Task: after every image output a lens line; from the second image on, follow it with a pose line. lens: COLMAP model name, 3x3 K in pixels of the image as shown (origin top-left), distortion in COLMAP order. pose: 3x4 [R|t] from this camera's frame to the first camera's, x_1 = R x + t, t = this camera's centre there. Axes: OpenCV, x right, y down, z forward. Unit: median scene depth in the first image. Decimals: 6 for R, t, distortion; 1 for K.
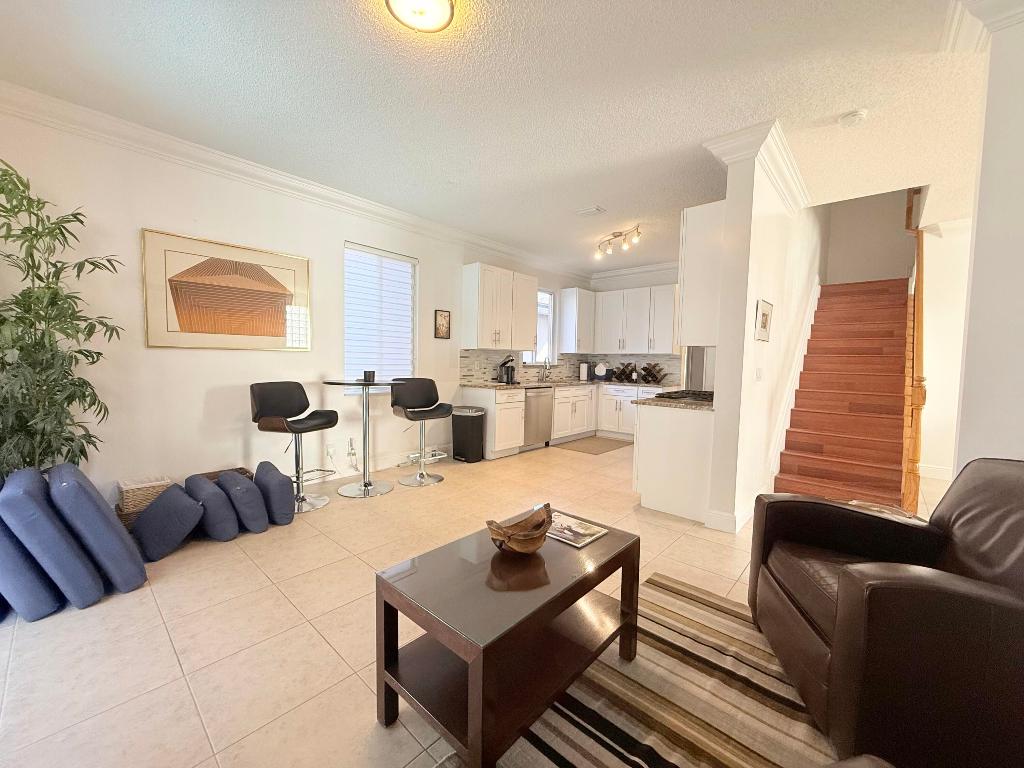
lens RADIAL K [[409.0, 0, 512.0], [0, 409.0, 384.0], [0, 0, 1]] dist [-0.001640, 0.000165]
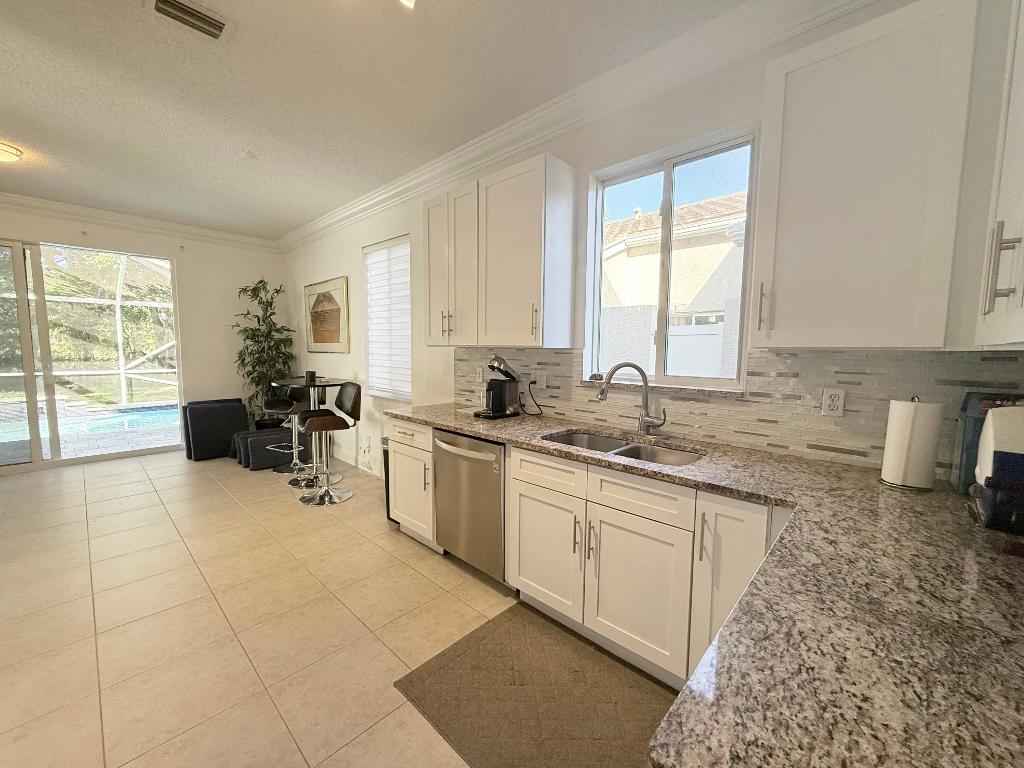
lens RADIAL K [[409.0, 0, 512.0], [0, 409.0, 384.0], [0, 0, 1]] dist [-0.001640, 0.000165]
pose [[-0.012434, 0.071687, -0.997350, 0.503926], [-0.069606, 0.994945, 0.072382, -0.080300], [0.997497, 0.070321, -0.007381, 1.088862]]
